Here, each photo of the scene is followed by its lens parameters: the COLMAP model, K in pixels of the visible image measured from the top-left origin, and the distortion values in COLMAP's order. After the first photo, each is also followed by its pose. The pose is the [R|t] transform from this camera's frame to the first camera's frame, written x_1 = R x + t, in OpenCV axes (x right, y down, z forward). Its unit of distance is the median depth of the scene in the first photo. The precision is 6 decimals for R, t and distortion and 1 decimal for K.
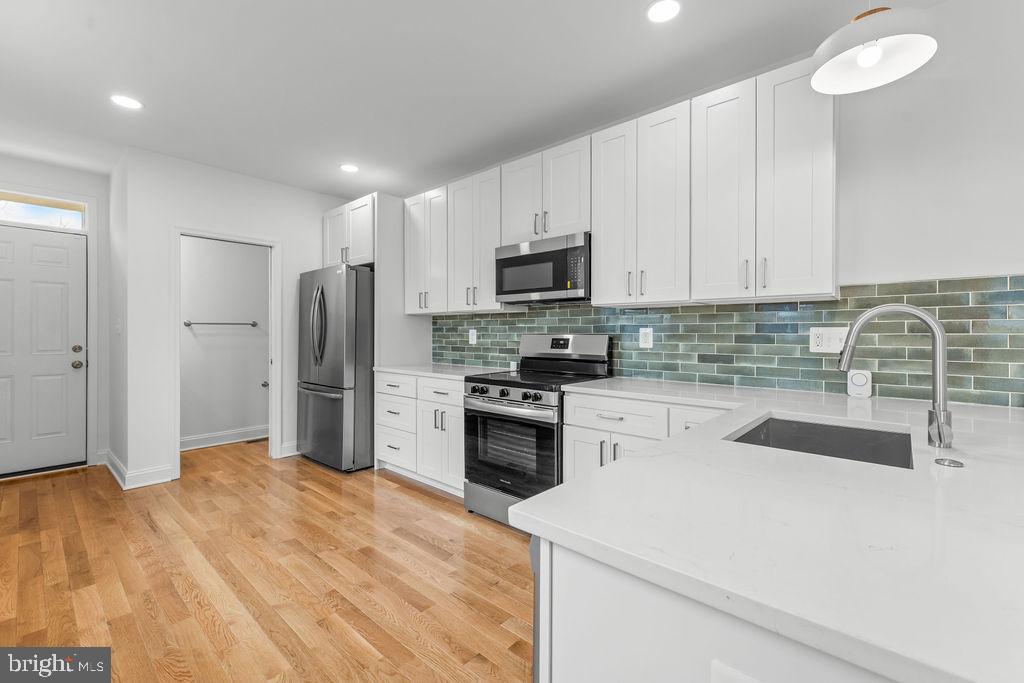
lens RADIAL K [[433.4, 0, 514.8], [0, 433.4, 332.5], [0, 0, 1]] dist [-0.002999, -0.000294]
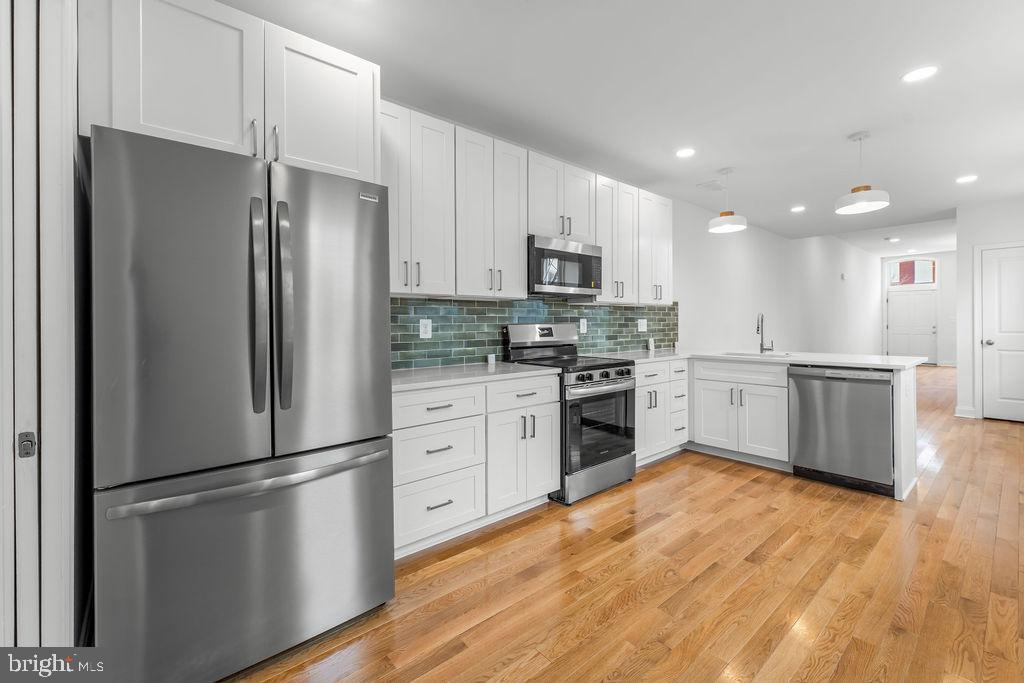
lens RADIAL K [[440.4, 0, 515.2], [0, 440.4, 321.0], [0, 0, 1]] dist [0.016507, 0.000242]
pose [[0.127825, 0.000881, 0.991796, -0.997467], [0.004415, 0.999989, -0.001457, -0.002223], [-0.991787, 0.004565, 0.127820, 0.890327]]
